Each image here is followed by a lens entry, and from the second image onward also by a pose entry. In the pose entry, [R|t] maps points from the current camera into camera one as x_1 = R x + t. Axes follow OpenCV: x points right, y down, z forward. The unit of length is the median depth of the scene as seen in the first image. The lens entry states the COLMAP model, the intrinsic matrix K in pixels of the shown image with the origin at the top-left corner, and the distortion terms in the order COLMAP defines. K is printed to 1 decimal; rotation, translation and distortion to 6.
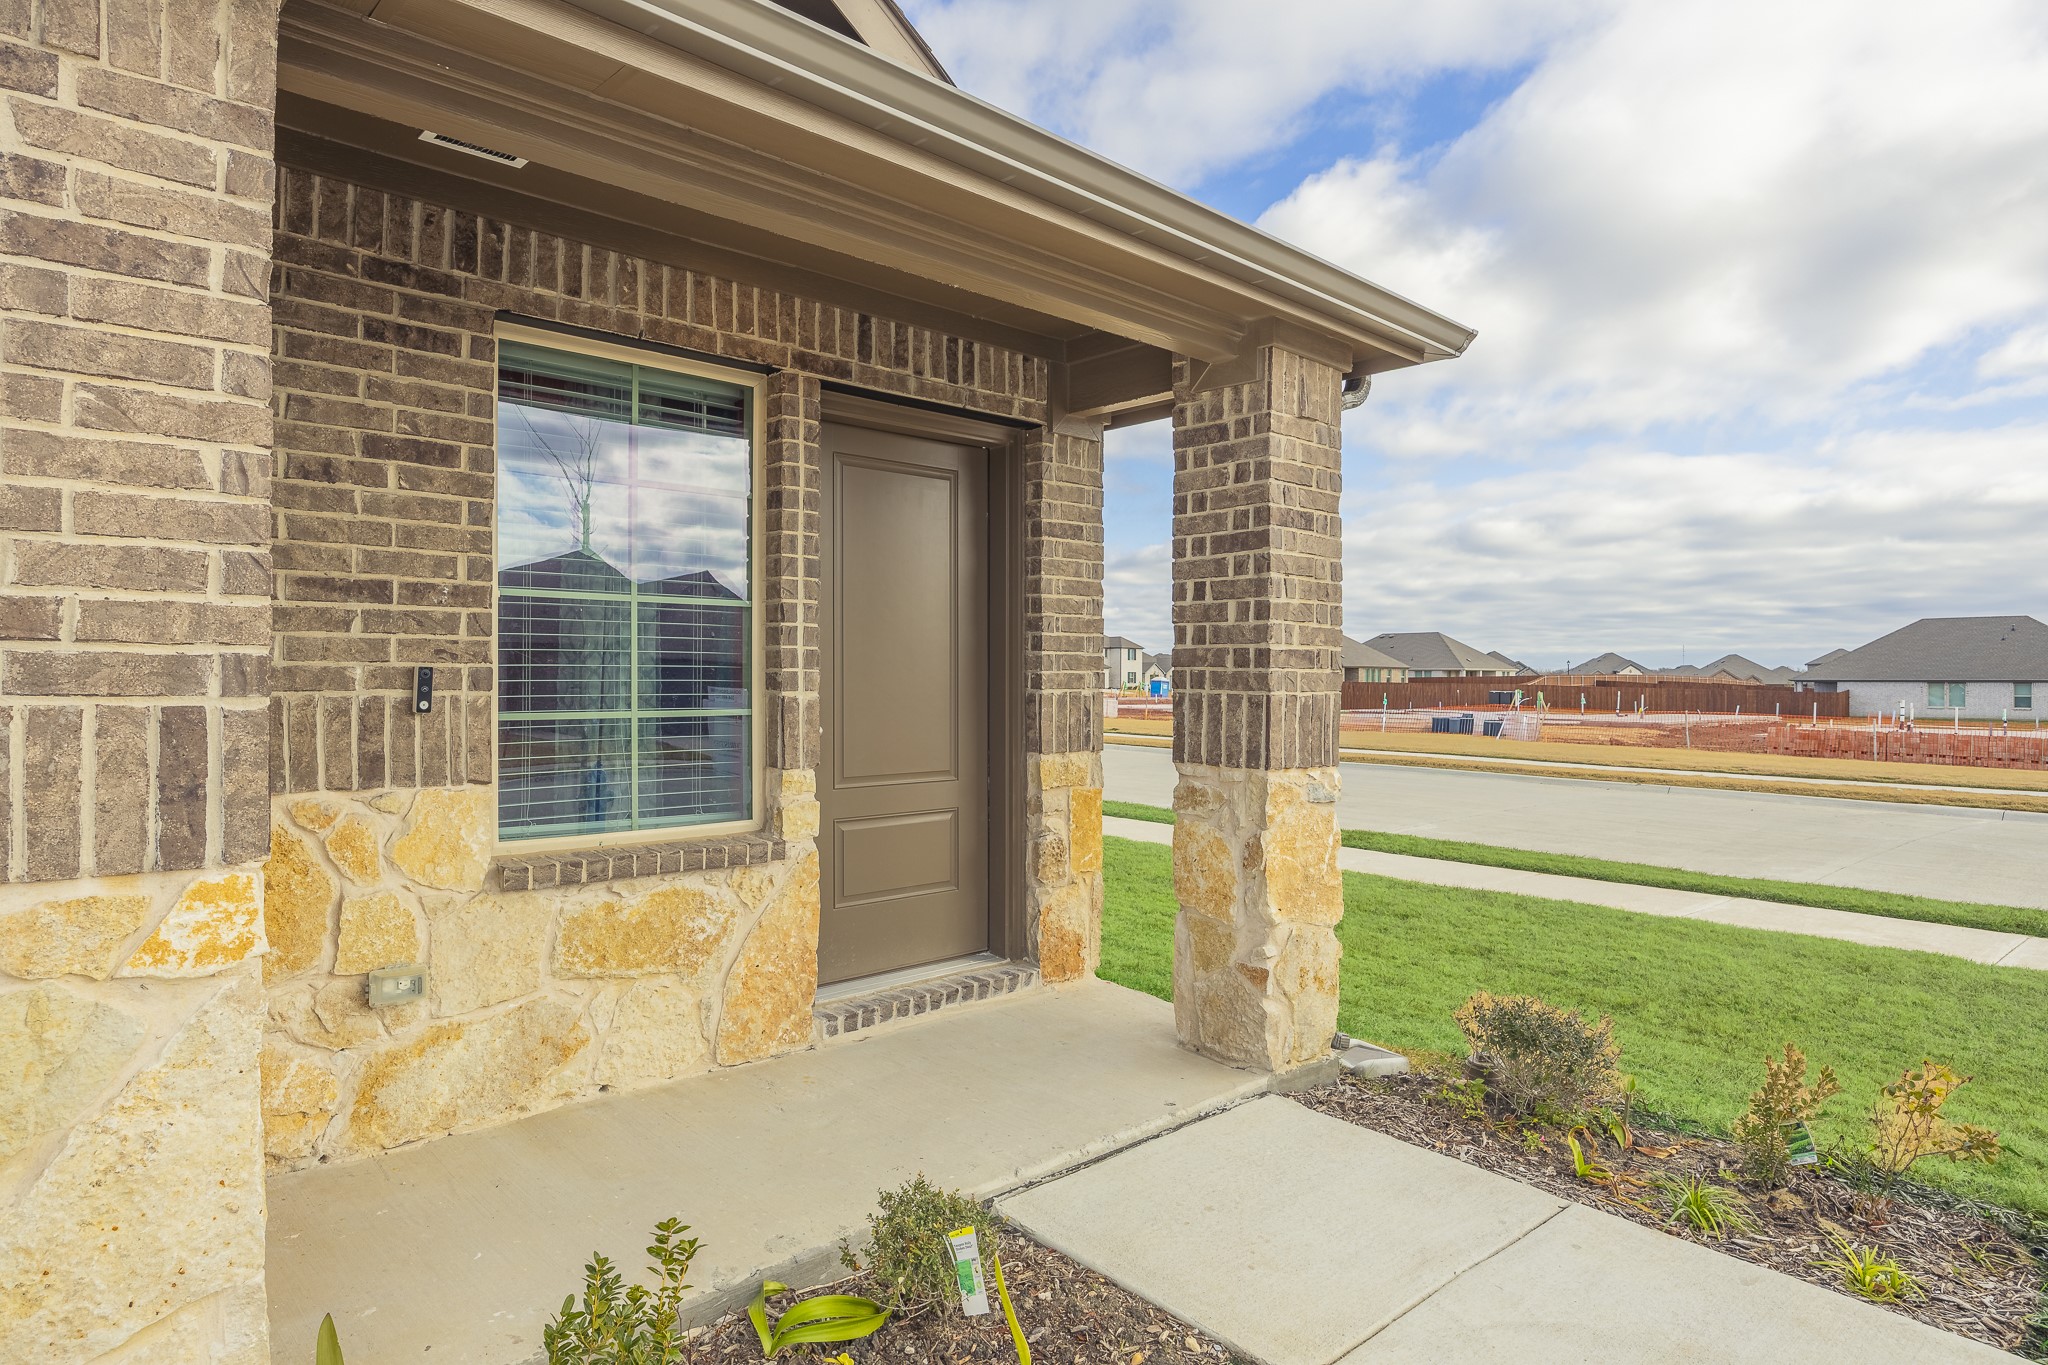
lens RADIAL K [[1193.6, 0, 1027.1], [0, 1193.6, 682.9], [0, 0, 1]] dist [-0.005419, 0.000646]
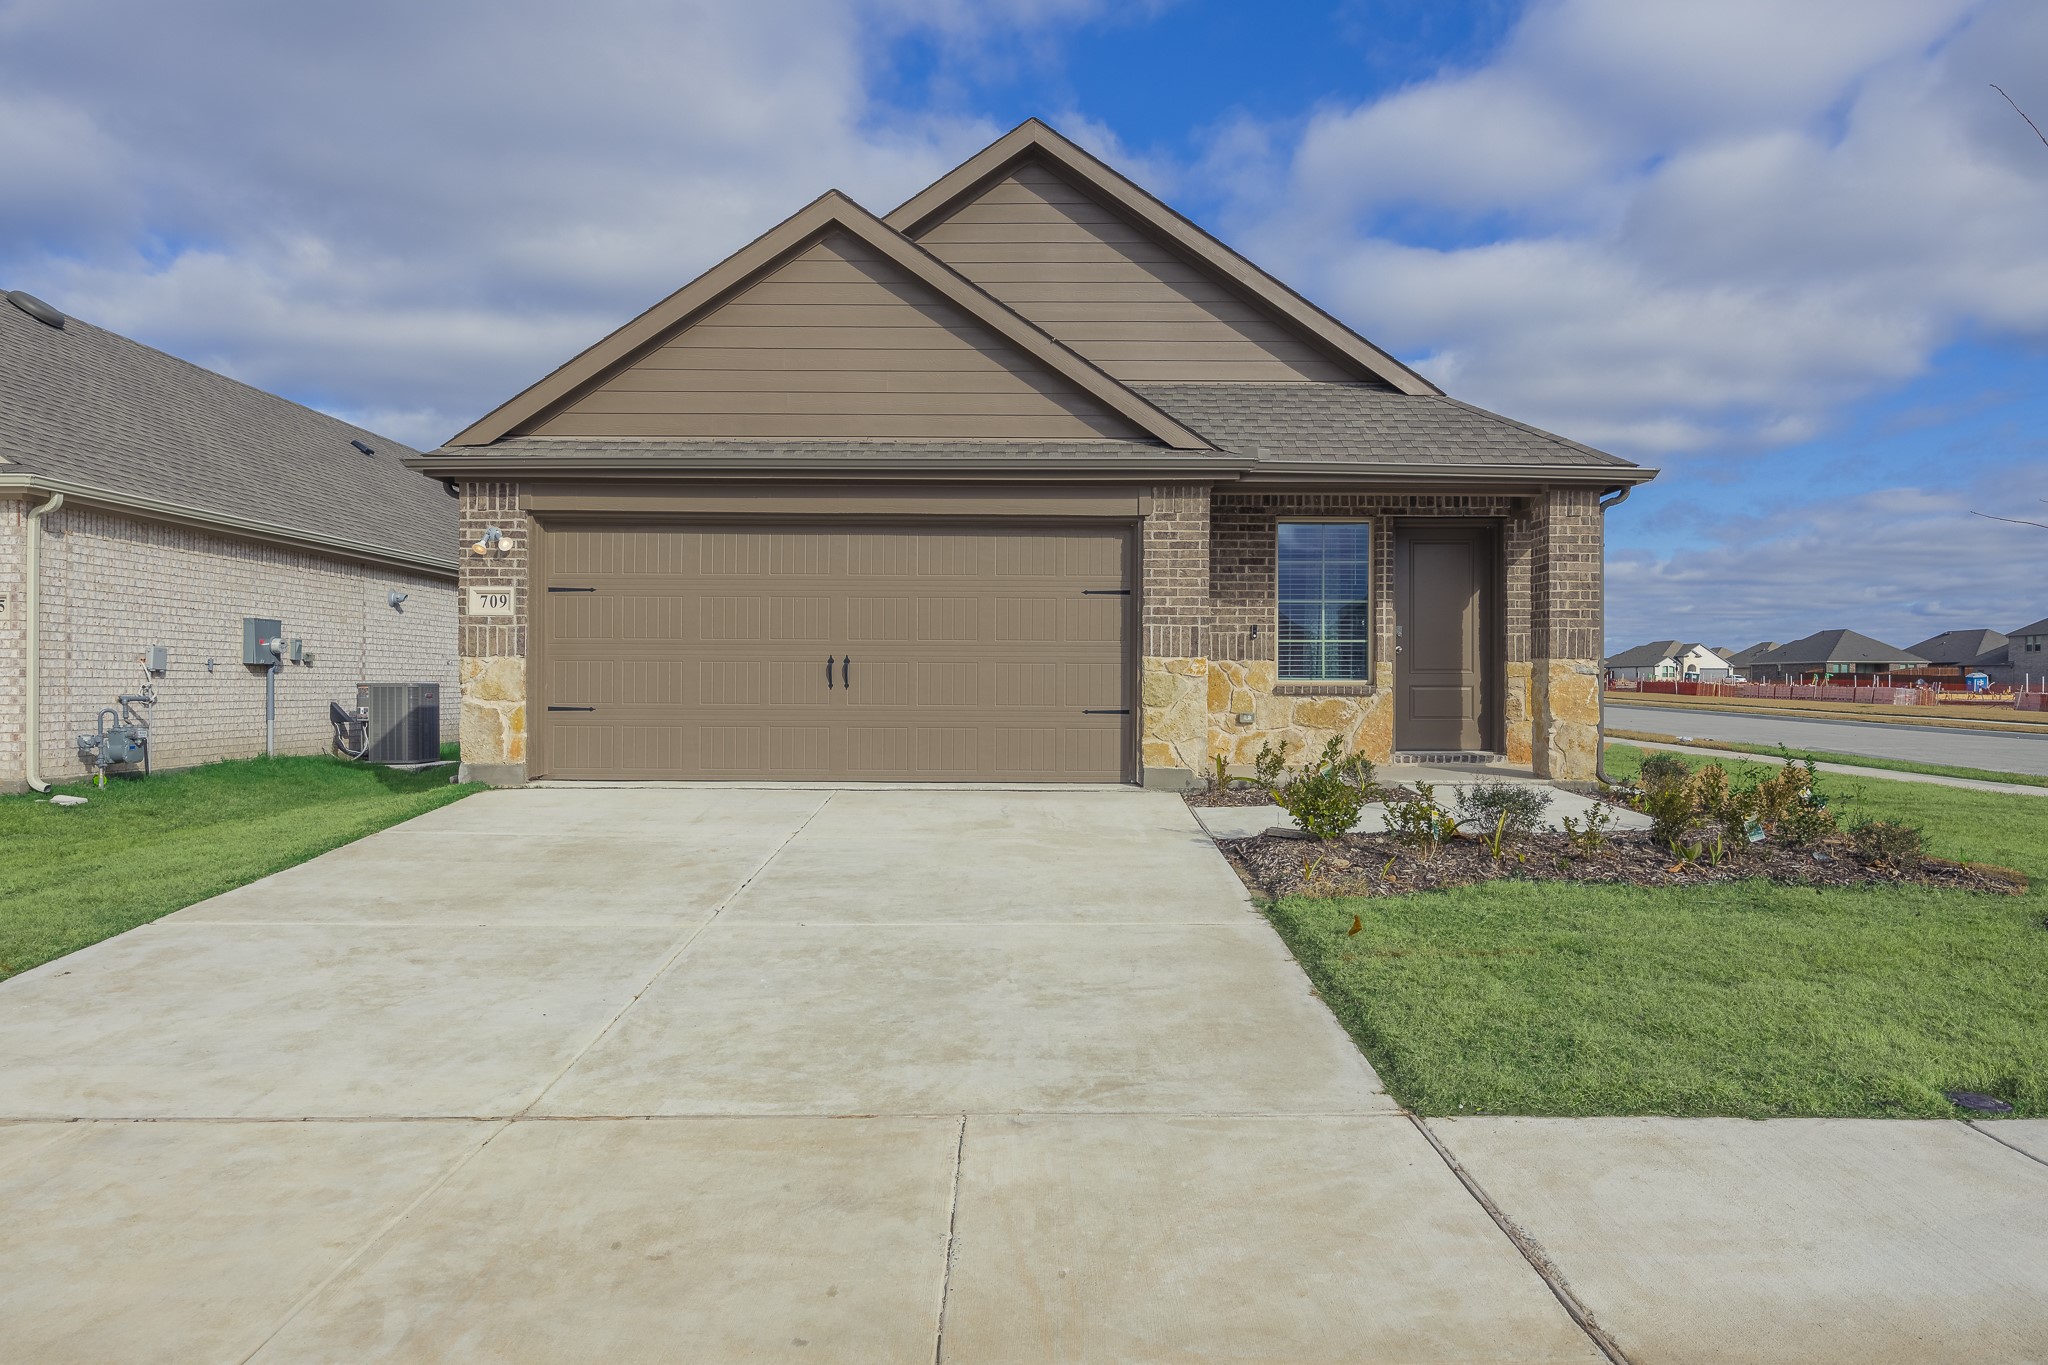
lens RADIAL K [[1353.5, 0, 1024.2], [0, 1353.5, 683.1], [0, 0, 1]] dist [0.001667, 0.000397]
pose [[0.731164, -0.003132, -0.682194, 1.613235], [-0.002879, 0.999966, -0.007676, 0.180739], [0.682195, 0.007577, 0.731131, -2.224191]]
